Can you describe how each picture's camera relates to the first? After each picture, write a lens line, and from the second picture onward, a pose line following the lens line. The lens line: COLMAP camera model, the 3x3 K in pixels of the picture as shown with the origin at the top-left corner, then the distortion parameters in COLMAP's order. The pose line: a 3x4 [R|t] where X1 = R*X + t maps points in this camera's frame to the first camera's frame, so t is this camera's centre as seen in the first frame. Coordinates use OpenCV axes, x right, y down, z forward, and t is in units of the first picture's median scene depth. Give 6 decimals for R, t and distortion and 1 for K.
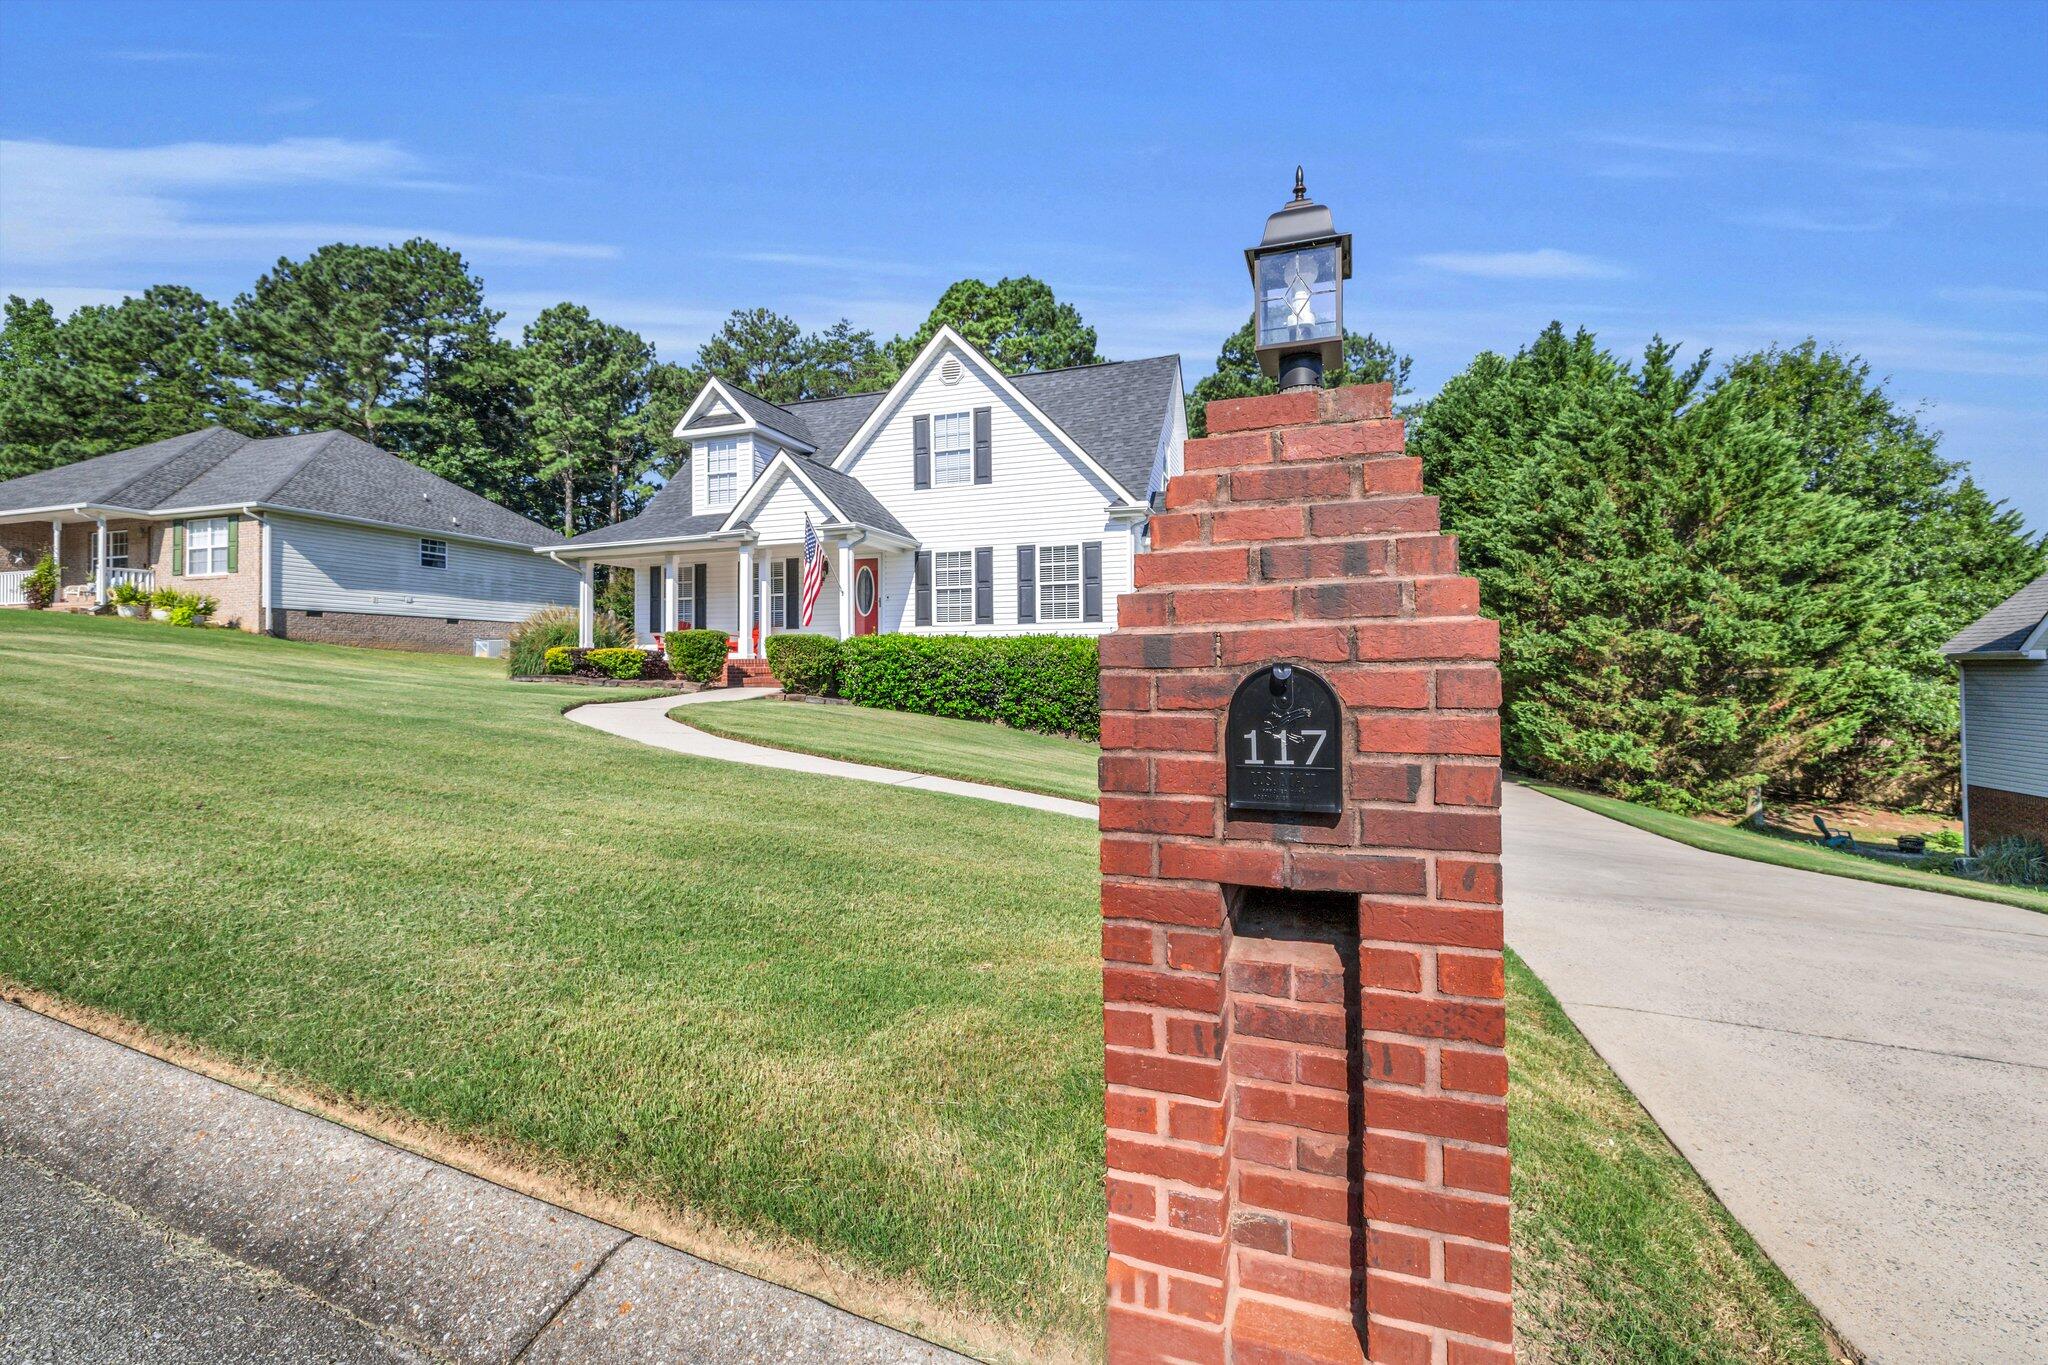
lens RADIAL K [[851.7, 0, 1021.4], [0, 851.7, 678.8], [0, 0, 1]] dist [-0.000523, -0.001217]
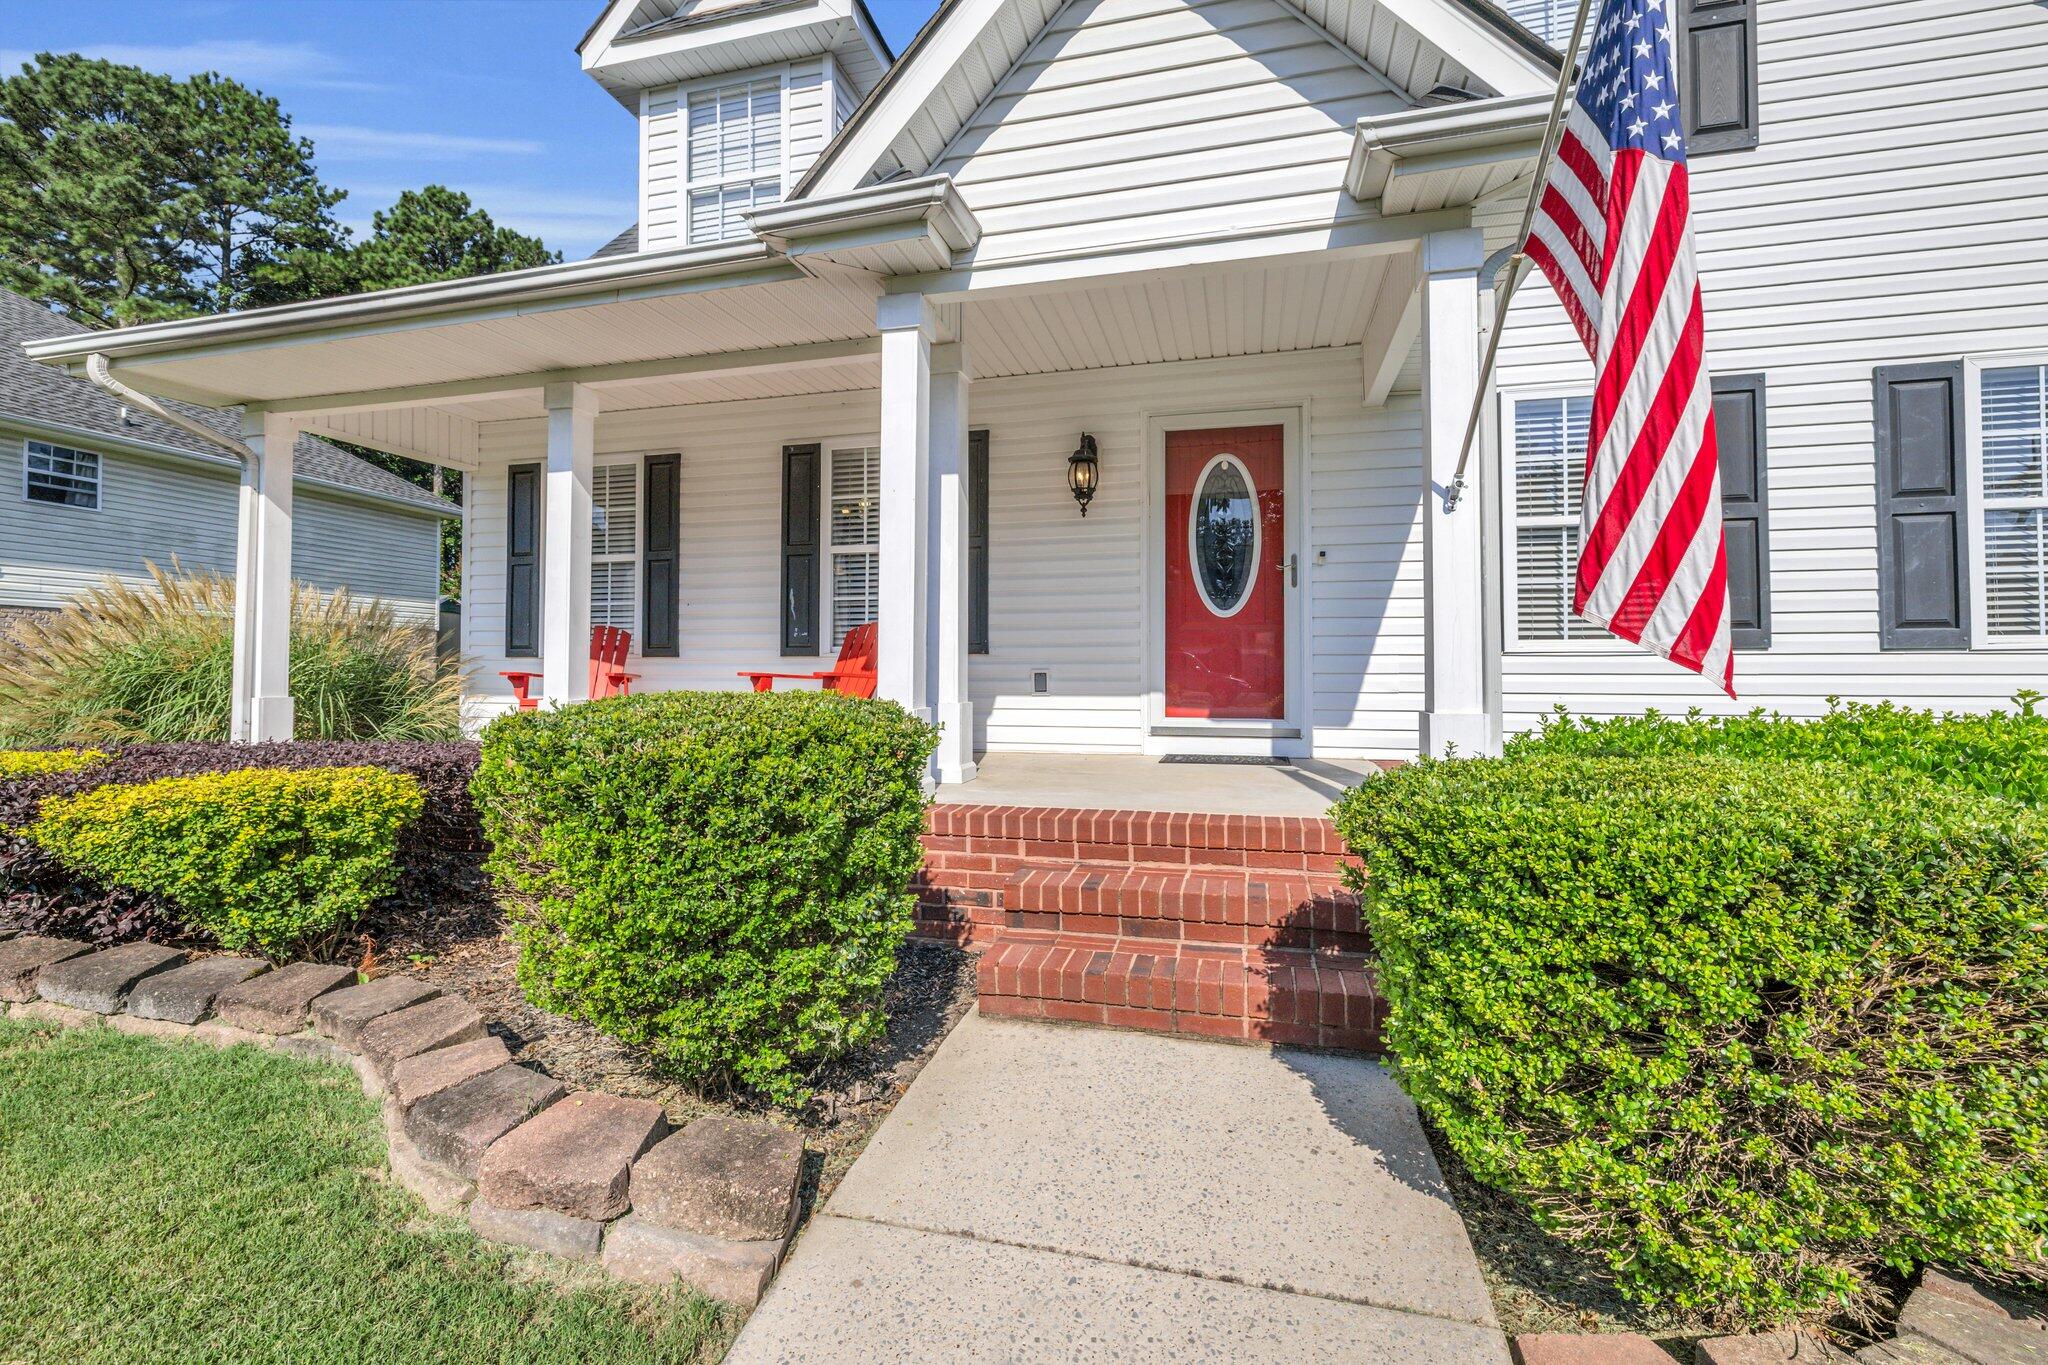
lens RADIAL K [[851.7, 0, 1025.9], [0, 851.7, 672.1], [0, 0, 1]] dist [-0.000523, -0.001217]
pose [[0.995887, 0.006751, 0.090351, -0.105460], [-0.005684, 0.999911, -0.012065, -0.018388], [-0.090424, 0.011502, 0.995837, 0.261409]]
